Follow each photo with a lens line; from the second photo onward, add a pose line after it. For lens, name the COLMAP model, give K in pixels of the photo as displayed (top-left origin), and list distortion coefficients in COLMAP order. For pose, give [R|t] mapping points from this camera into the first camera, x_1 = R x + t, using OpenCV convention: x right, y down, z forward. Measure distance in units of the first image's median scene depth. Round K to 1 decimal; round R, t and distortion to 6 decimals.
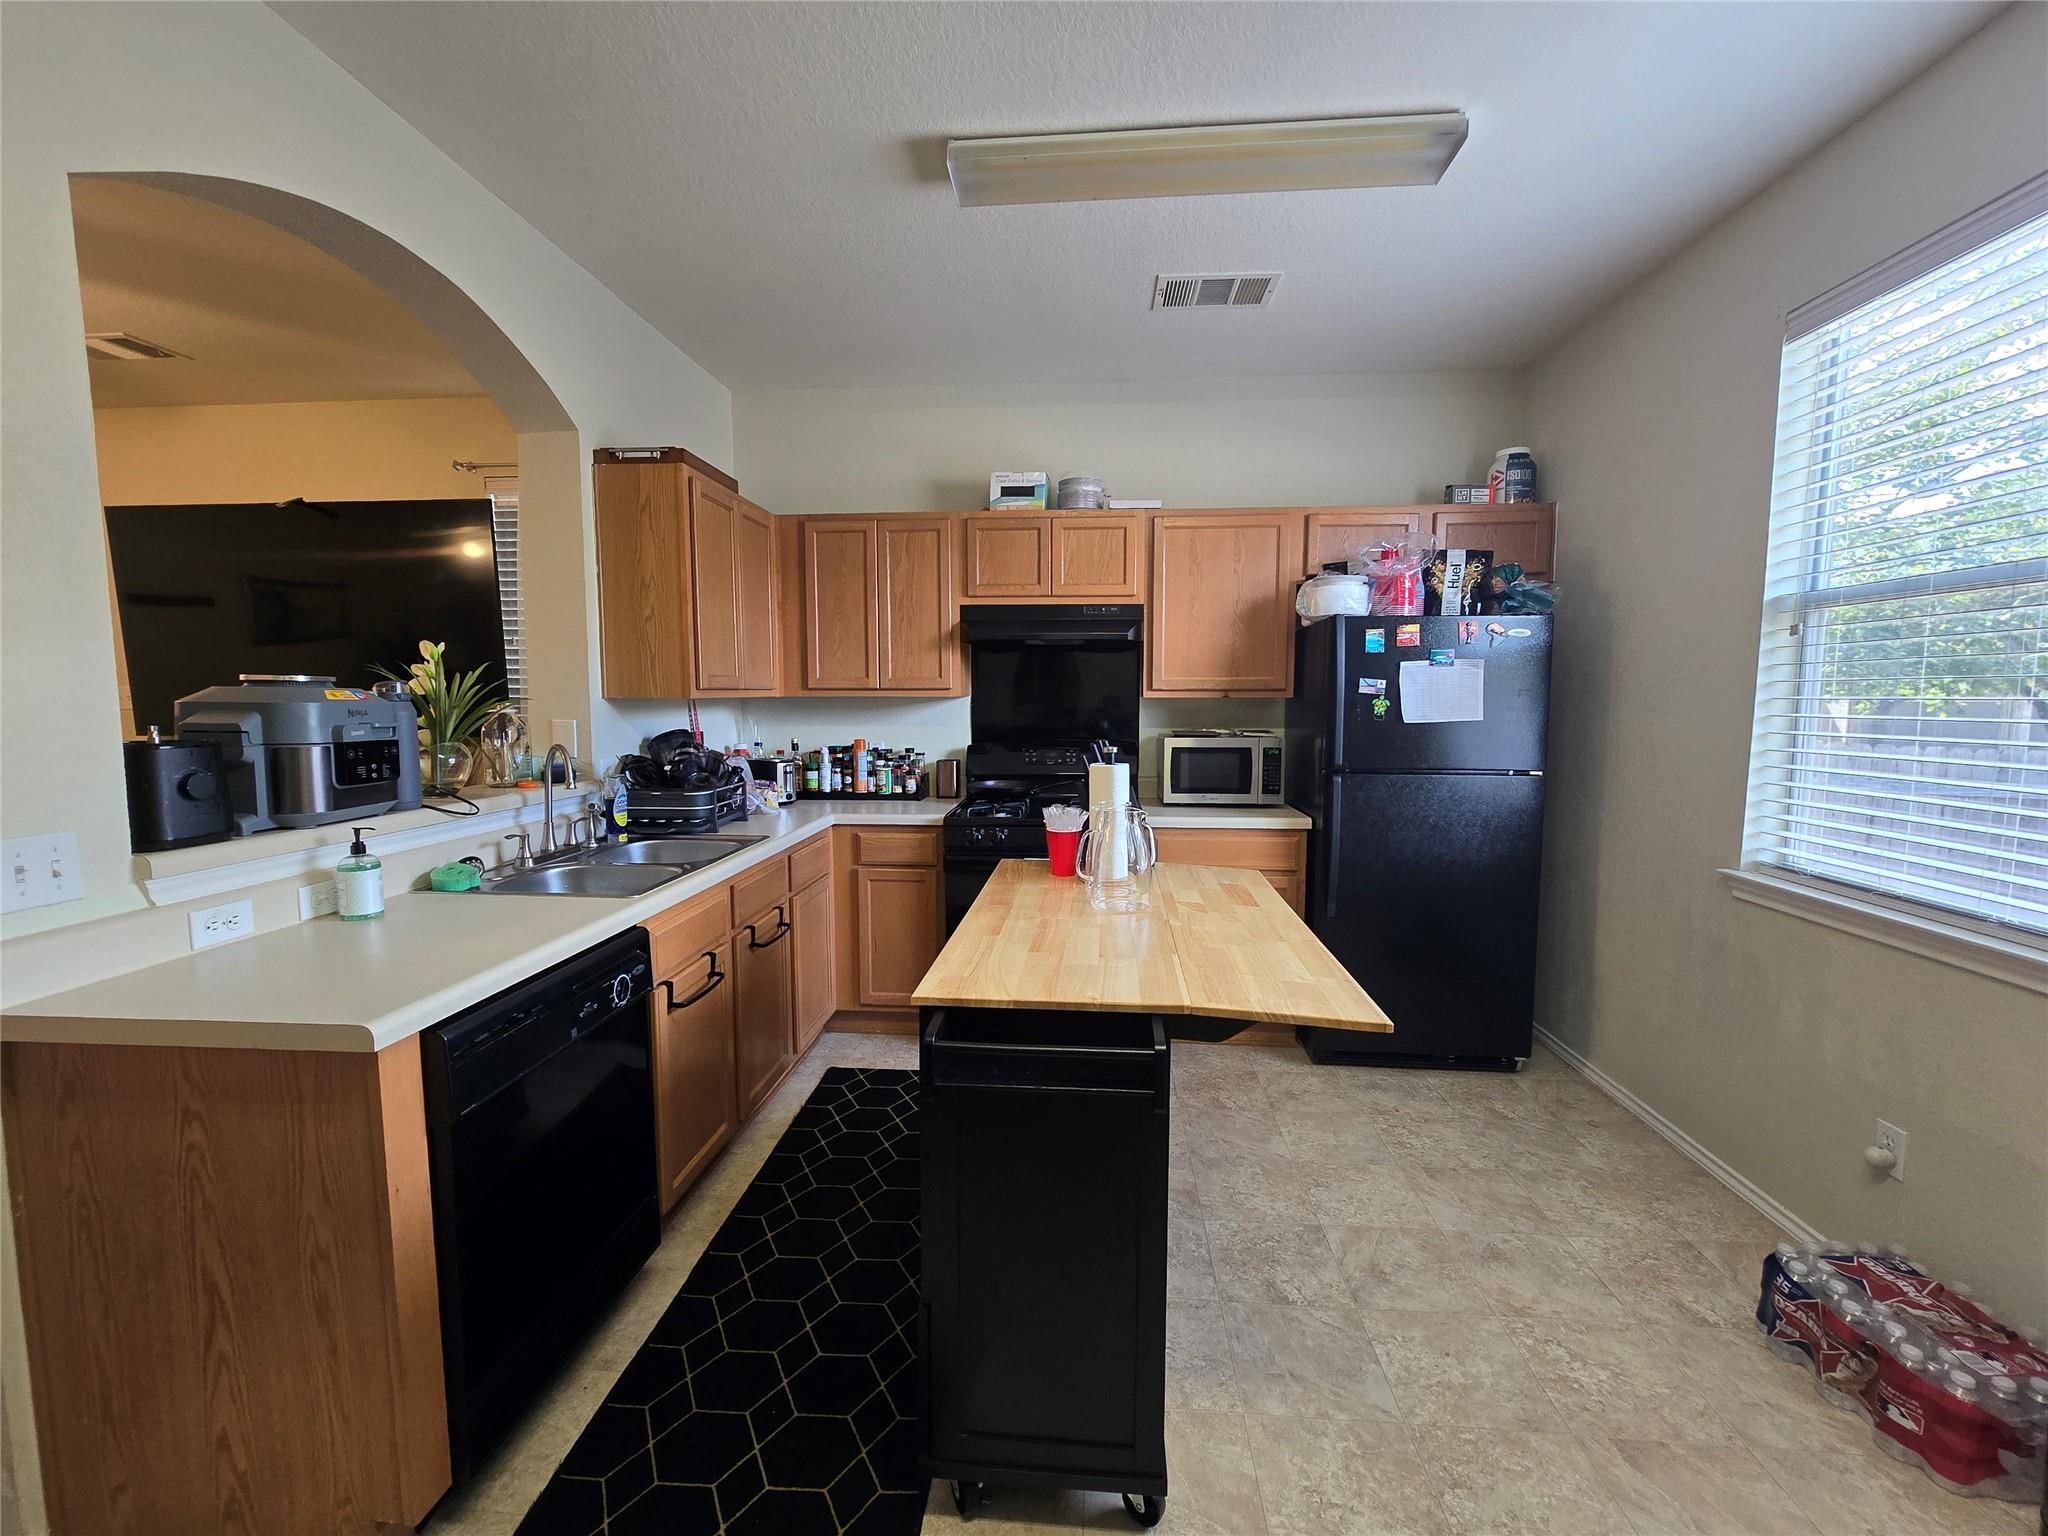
lens RADIAL K [[841.3, 0, 1035.9], [0, 841.3, 761.6], [0, 0, 1]] dist [-0.006148, 0.001758]
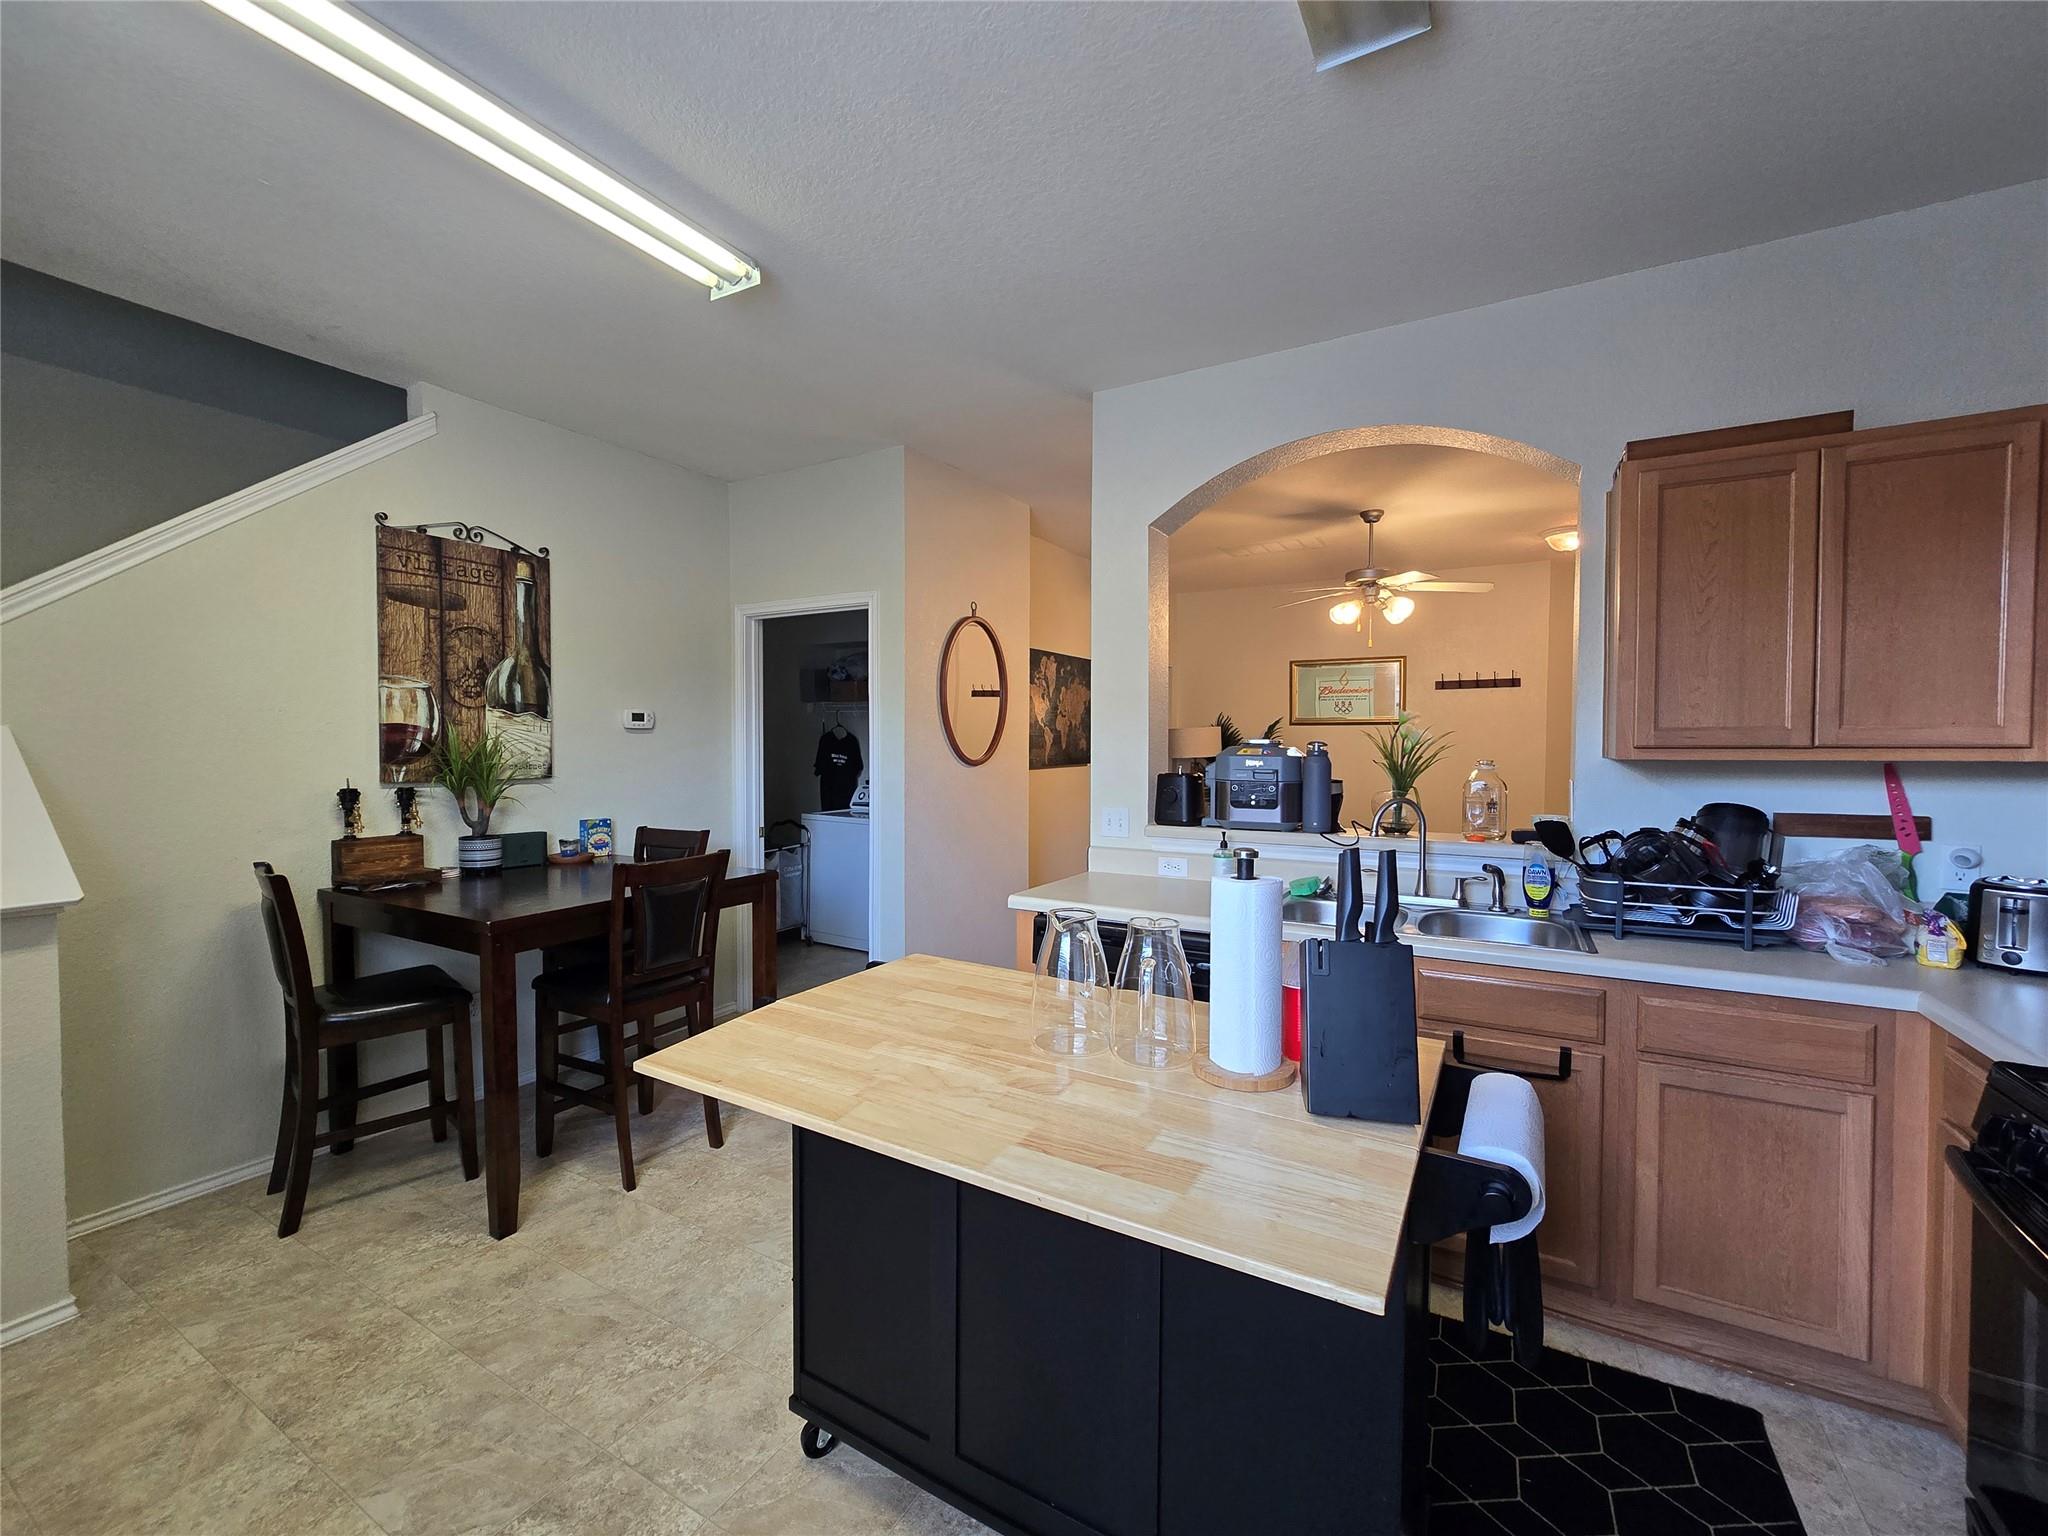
lens RADIAL K [[841.3, 0, 1016.5], [0, 841.3, 762.5], [0, 0, 1]] dist [-0.006148, 0.001758]
pose [[-0.438450, 0.014916, -0.898632, 0.883129], [-0.085970, 0.994581, 0.058454, -0.123651], [0.894634, 0.102884, -0.434792, 1.429675]]
